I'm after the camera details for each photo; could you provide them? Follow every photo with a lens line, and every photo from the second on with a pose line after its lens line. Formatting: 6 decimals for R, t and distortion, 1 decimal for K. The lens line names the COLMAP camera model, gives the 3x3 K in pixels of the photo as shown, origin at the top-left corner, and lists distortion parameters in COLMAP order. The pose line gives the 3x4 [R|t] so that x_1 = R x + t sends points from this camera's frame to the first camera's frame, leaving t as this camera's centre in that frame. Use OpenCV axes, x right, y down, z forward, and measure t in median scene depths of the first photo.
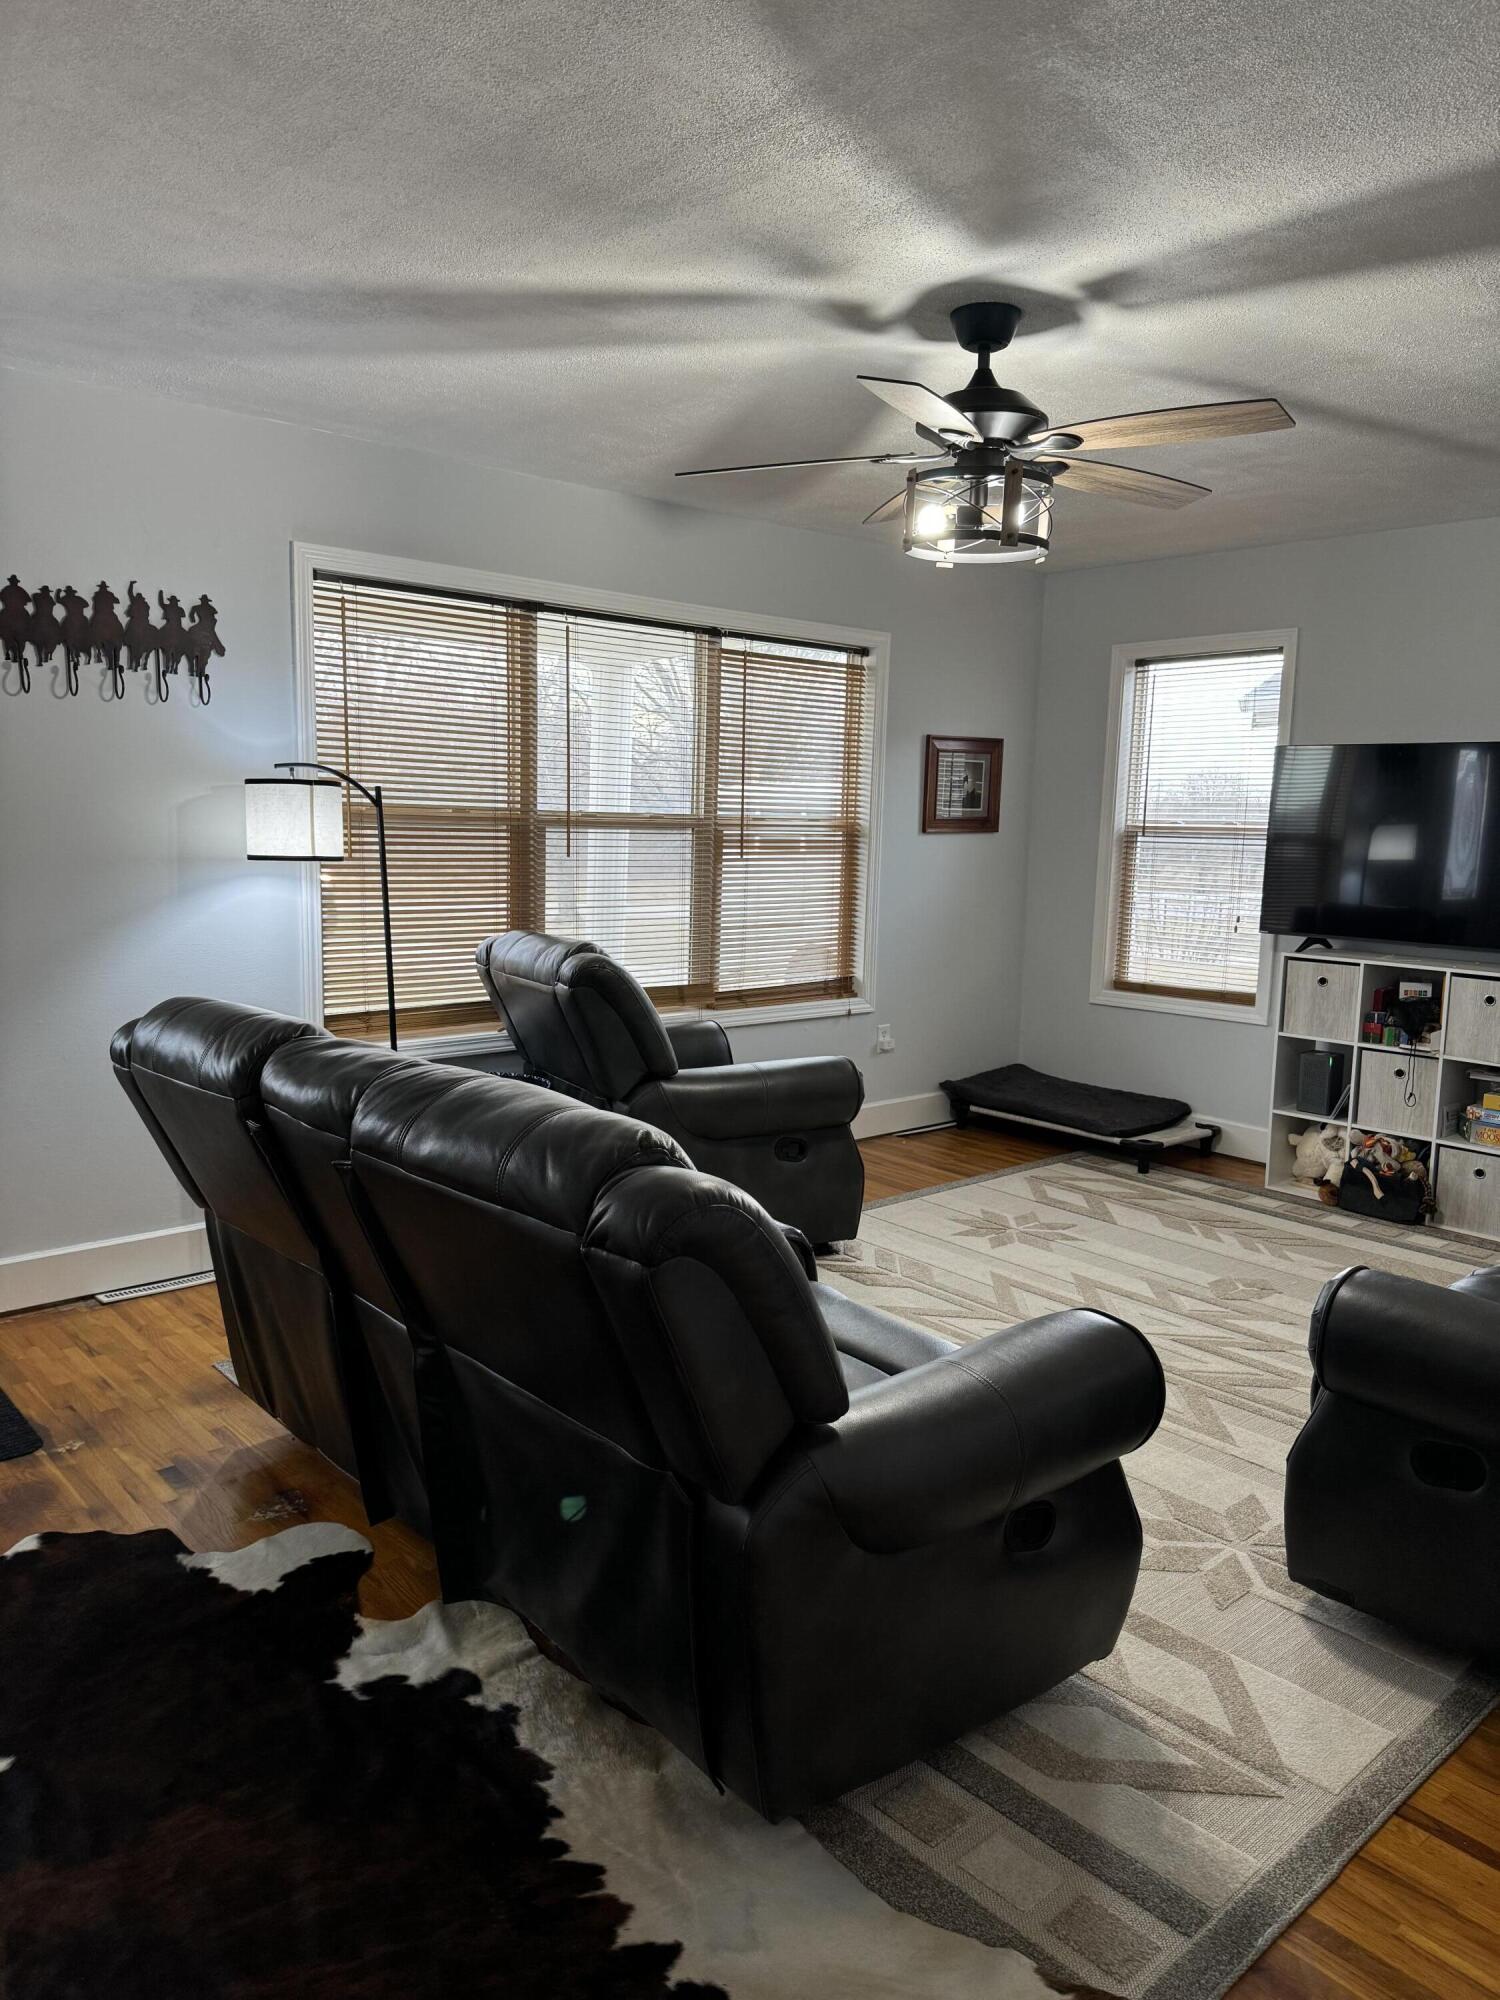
lens RADIAL K [[1378.5, 0, 750.0], [0, 1378.5, 1000.0], [0, 0, 1]] dist [0.116619, -0.139722]
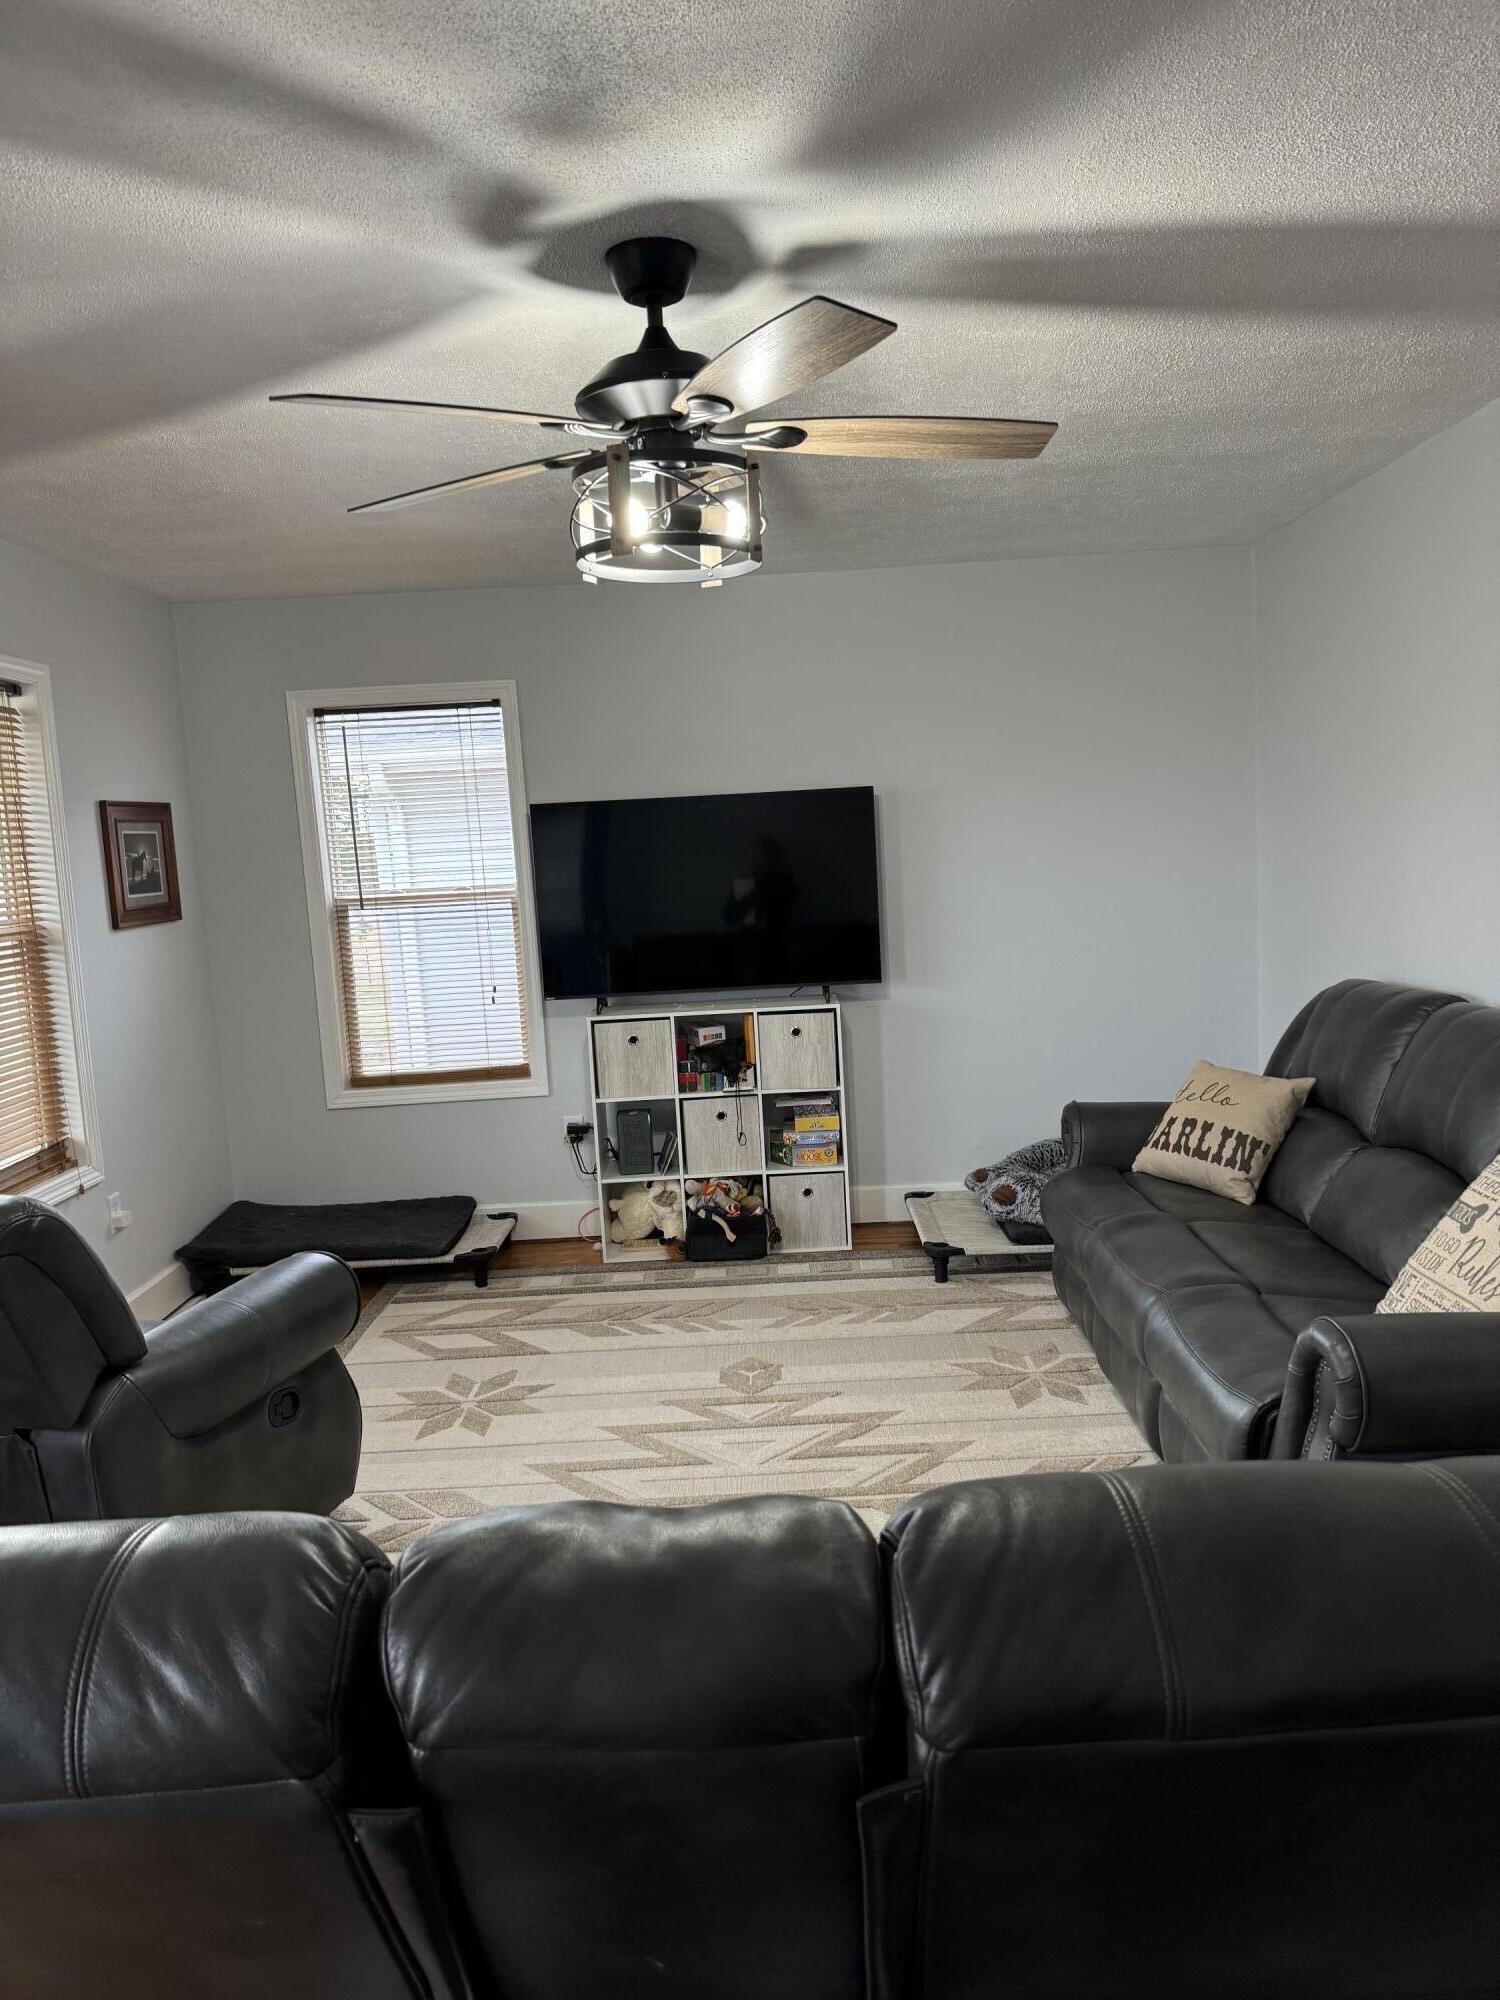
lens RADIAL K [[1378.5, 0, 750.0], [0, 1378.5, 1000.0], [0, 0, 1]] dist [0.116619, -0.139722]
pose [[0.663707, -0.140842, 0.734613, -0.247514], [0.169390, 0.984899, 0.035788, -0.062464], [-0.728560, 0.100683, 0.677542, 0.285370]]
